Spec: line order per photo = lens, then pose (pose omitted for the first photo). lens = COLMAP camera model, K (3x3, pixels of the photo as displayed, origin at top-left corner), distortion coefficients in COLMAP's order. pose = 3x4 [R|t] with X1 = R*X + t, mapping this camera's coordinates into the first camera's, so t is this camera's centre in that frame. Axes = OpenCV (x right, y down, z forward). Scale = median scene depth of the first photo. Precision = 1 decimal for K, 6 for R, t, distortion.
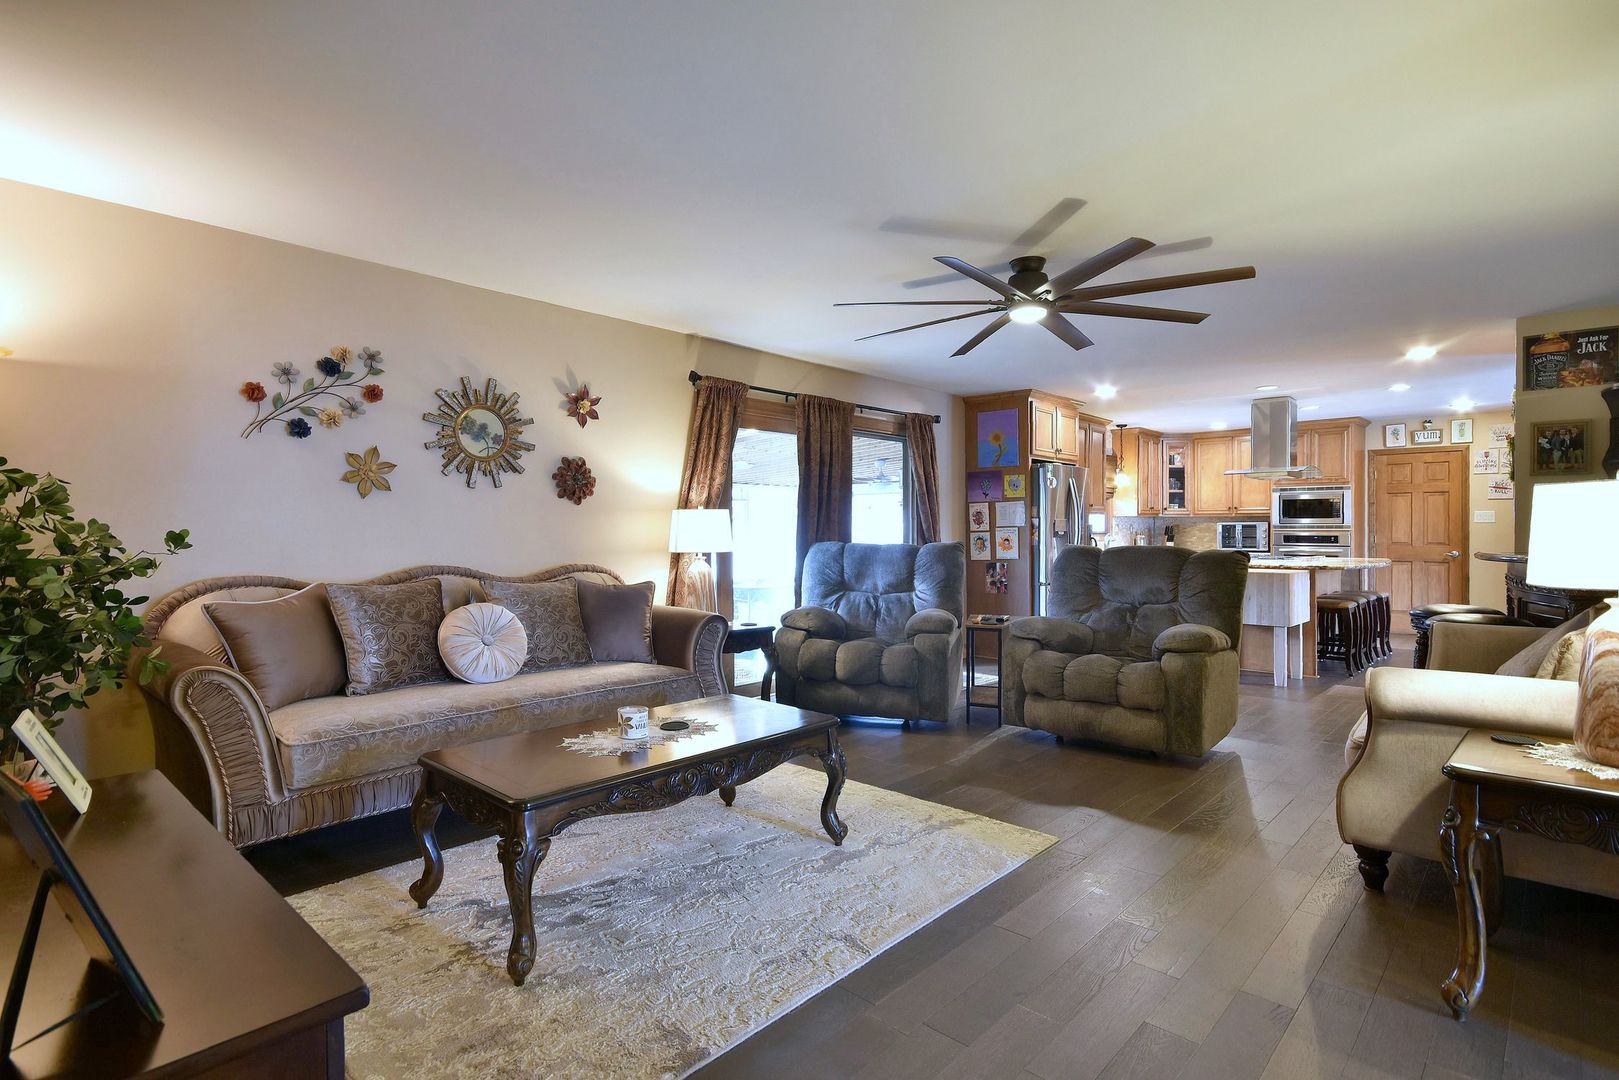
lens RADIAL K [[822.0, 0, 809.5], [0, 822.0, 540.0], [0, 0, 1]] dist [0.012259, 0.000642]
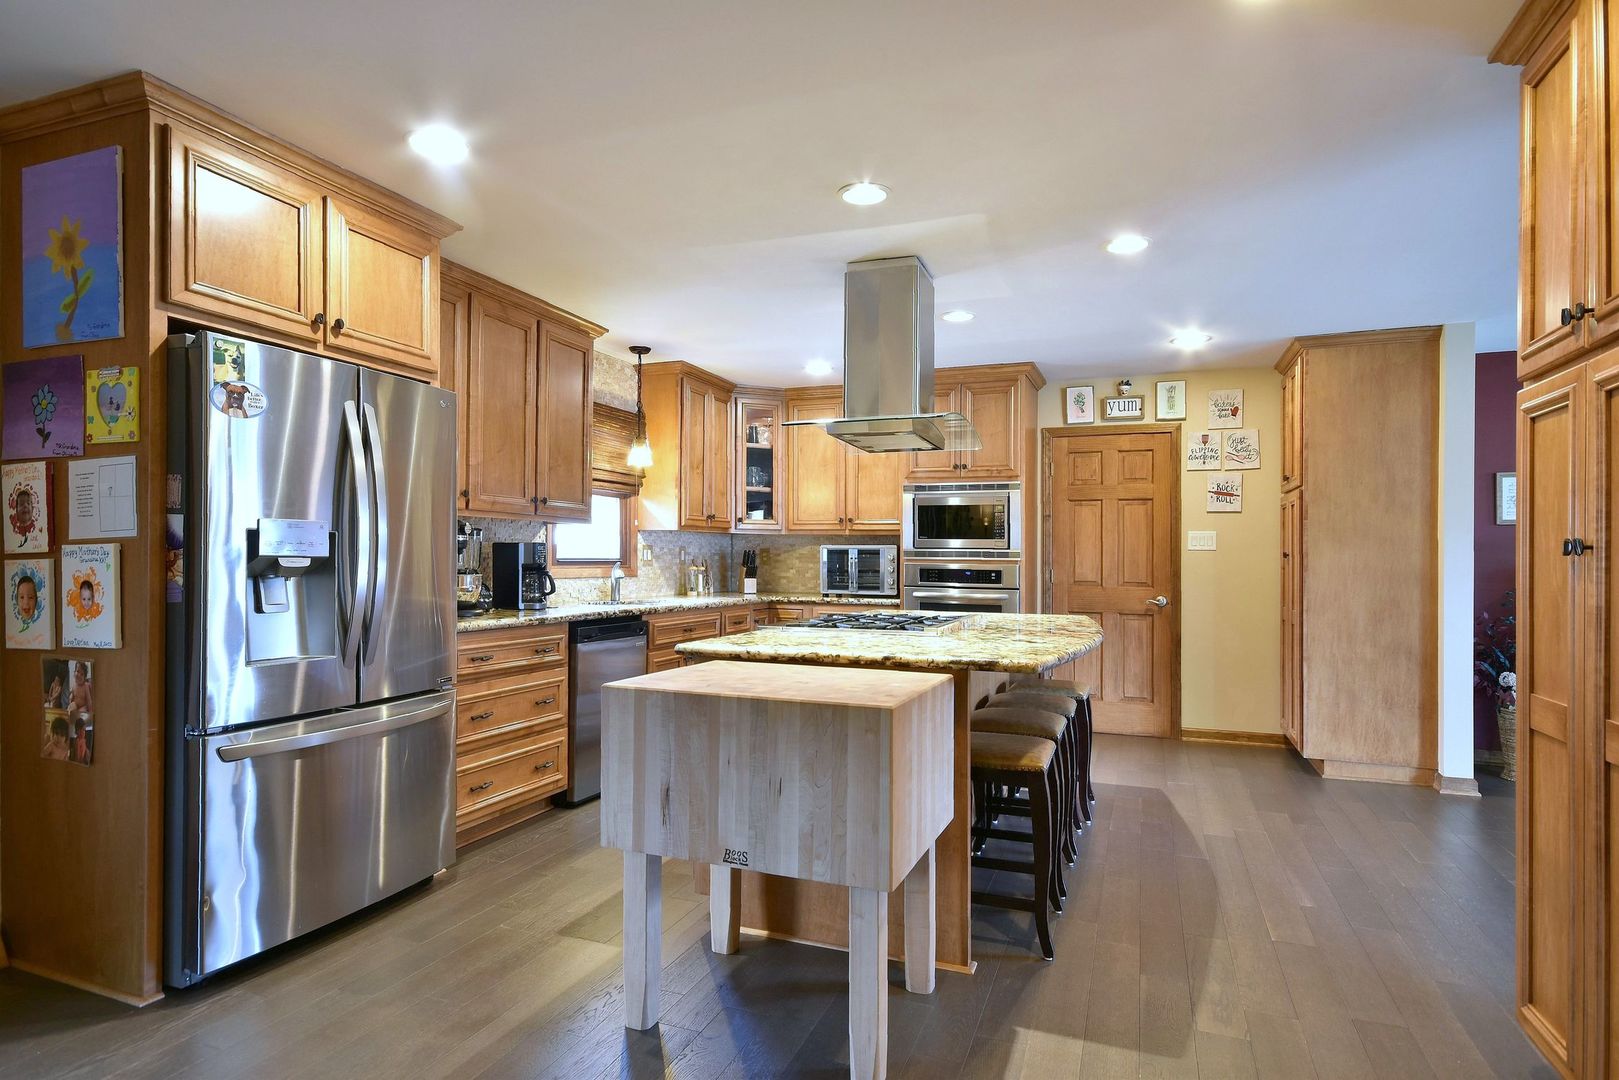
lens RADIAL K [[883.9, 0, 864.4], [0, 883.9, 547.1], [0, 0, 1]] dist [0.005462, 0.000671]
pose [[0.907366, 0.014691, 0.420085, 0.302275], [-0.005592, 0.999723, -0.022882, -0.006721], [-0.420305, 0.018414, 0.907196, 0.493069]]
